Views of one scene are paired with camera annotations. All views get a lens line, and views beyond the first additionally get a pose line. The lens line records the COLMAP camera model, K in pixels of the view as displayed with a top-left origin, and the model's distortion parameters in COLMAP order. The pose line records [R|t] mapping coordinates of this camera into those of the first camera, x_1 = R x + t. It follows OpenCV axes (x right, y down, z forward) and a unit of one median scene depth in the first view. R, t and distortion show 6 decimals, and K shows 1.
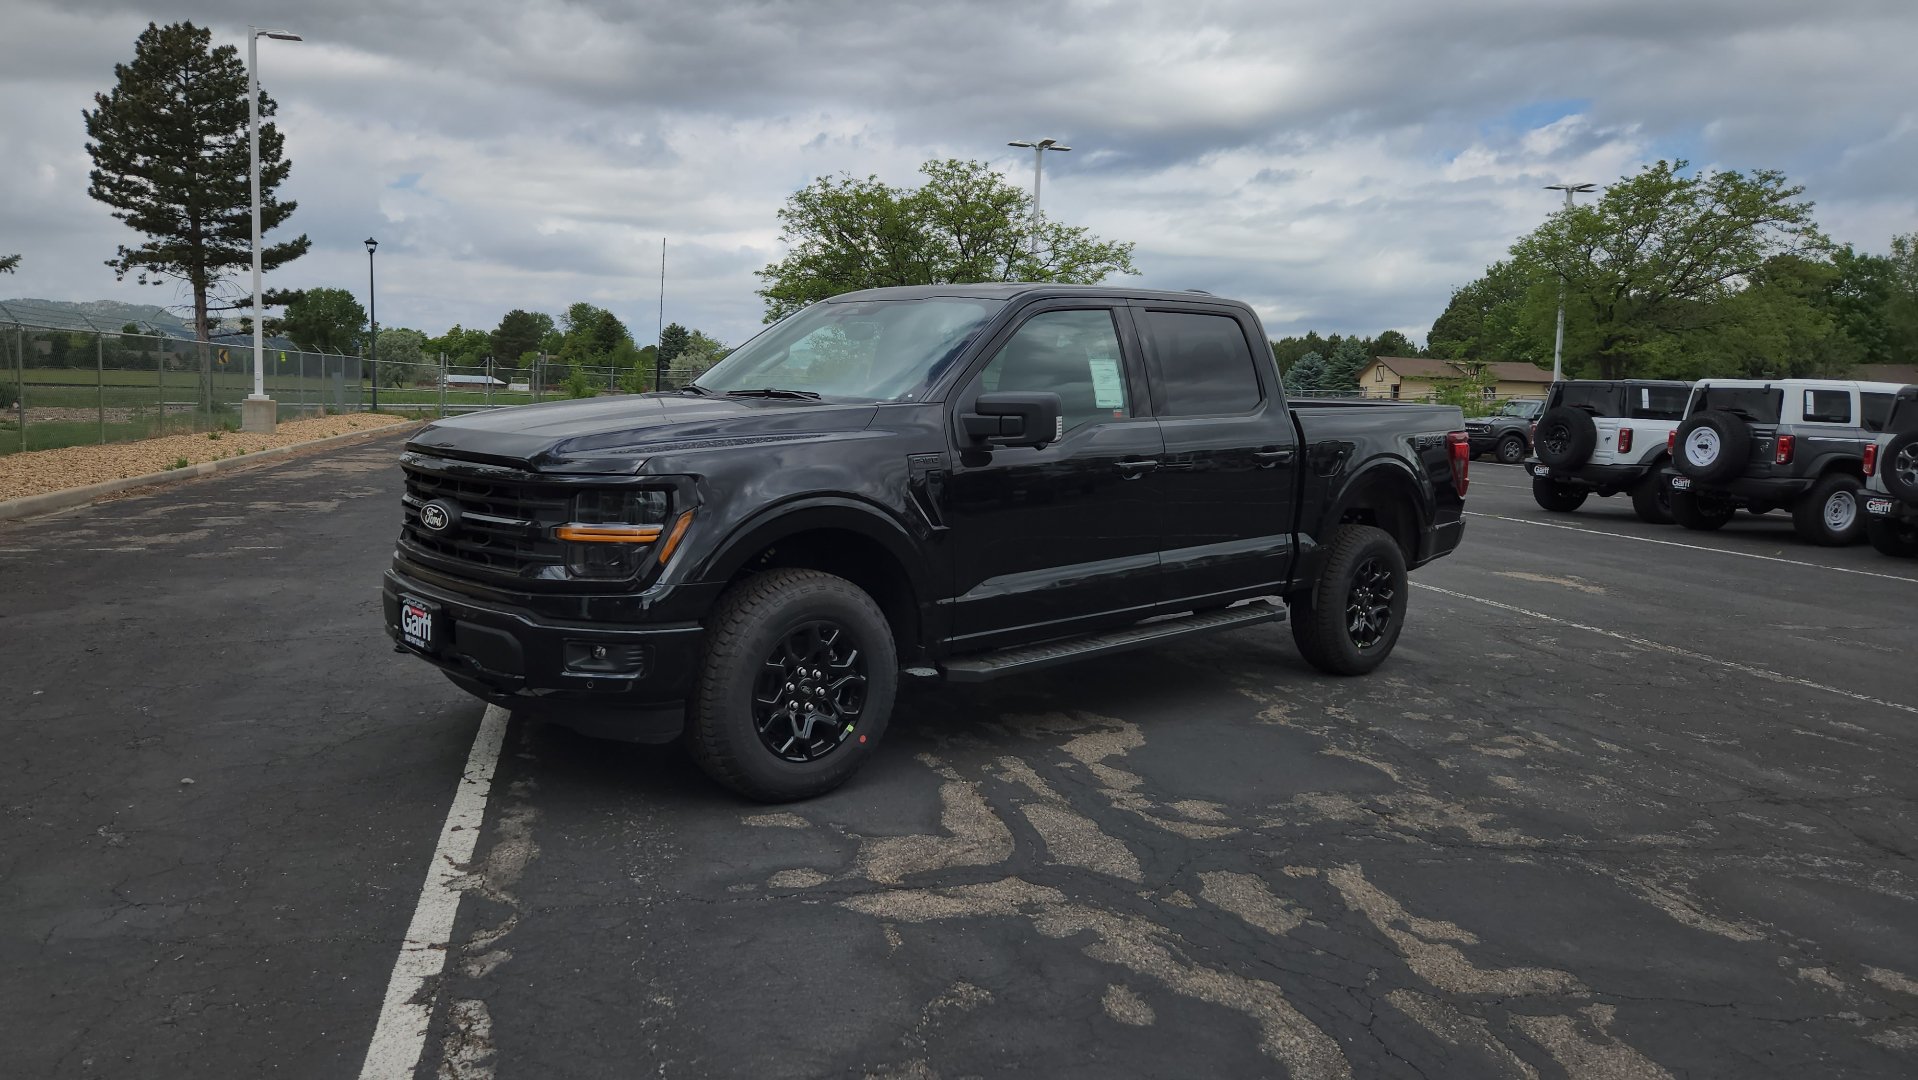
lens RADIAL K [[1283.7, 0, 925.7], [0, 1283.7, 529.7], [0, 0, 1]] dist [0.074327, -0.062816]
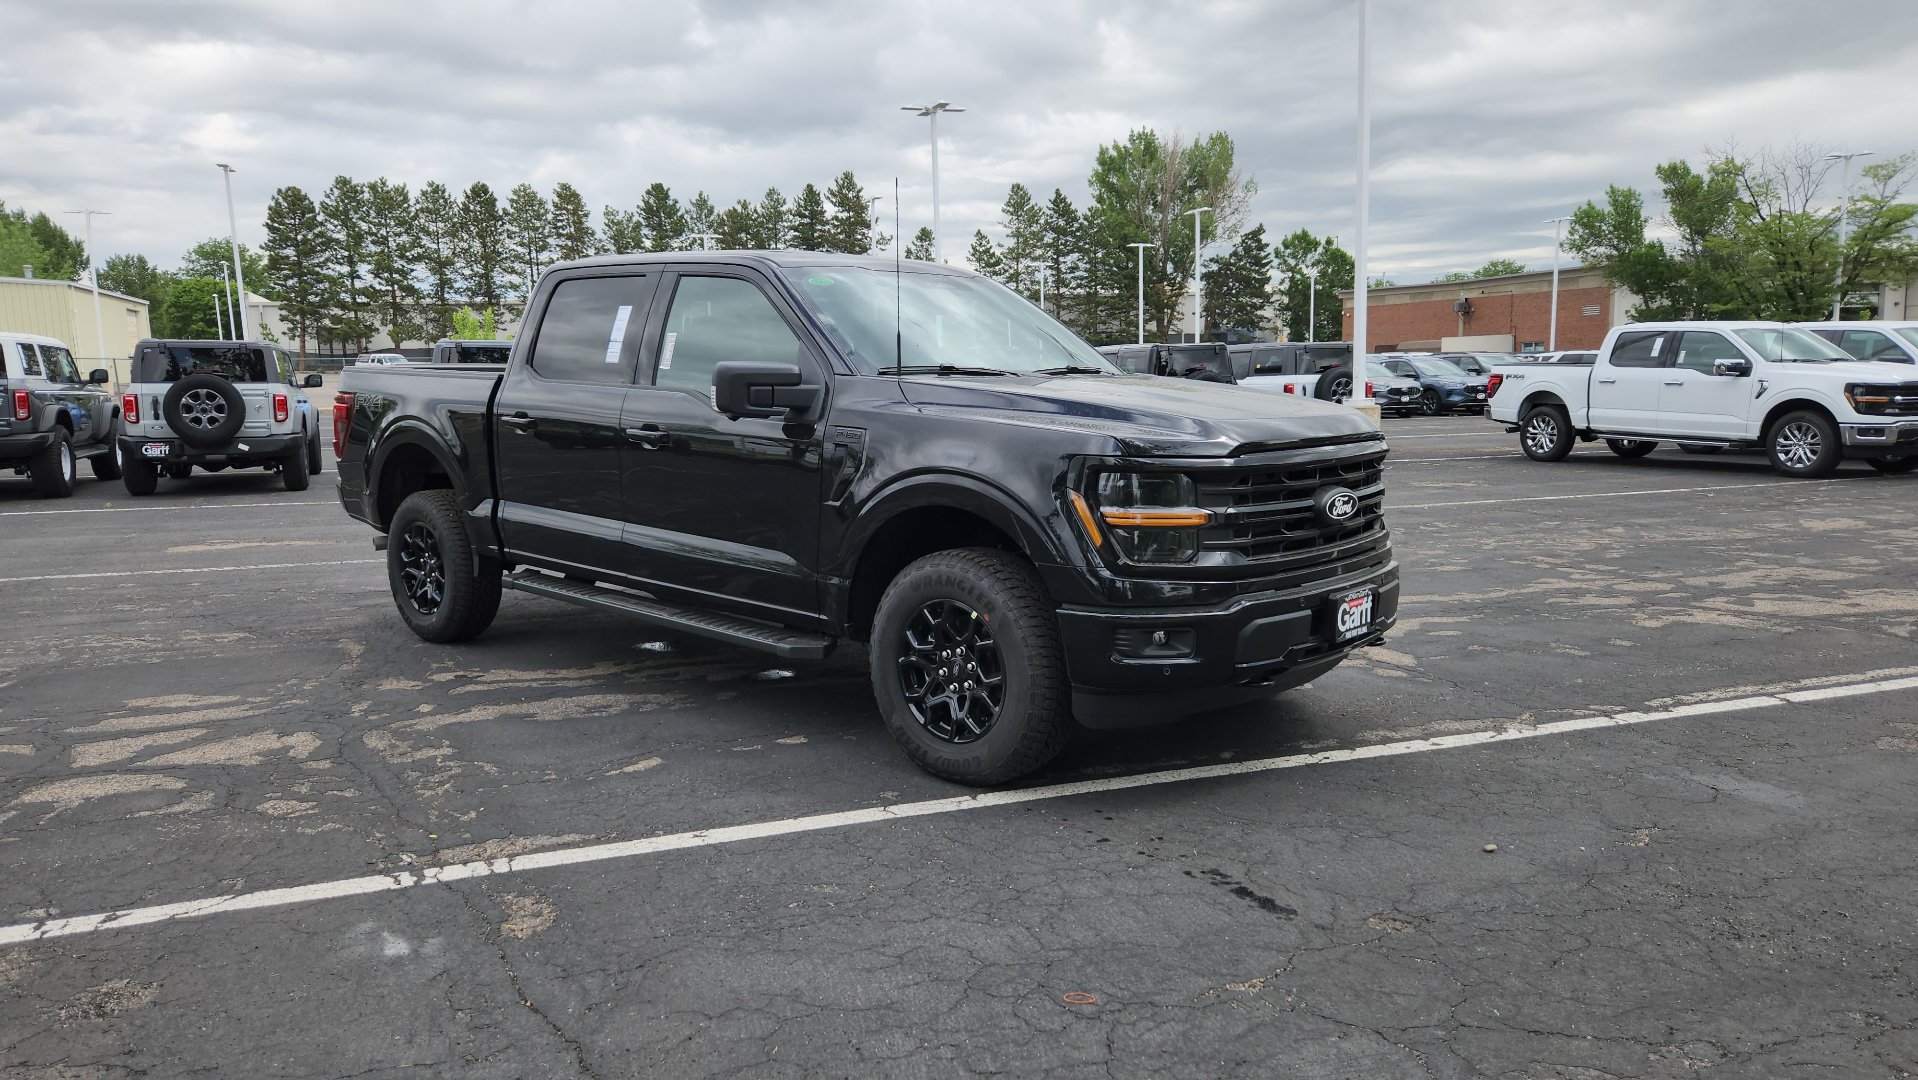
lens RADIAL K [[1283.7, 0, 925.7], [0, 1283.7, 529.7], [0, 0, 1]] dist [0.074327, -0.062816]
pose [[-0.100495, -0.155163, 0.982764, -0.345549], [0.111714, 0.979759, 0.166112, -0.050018], [-0.988646, 0.126482, -0.081127, 0.366311]]
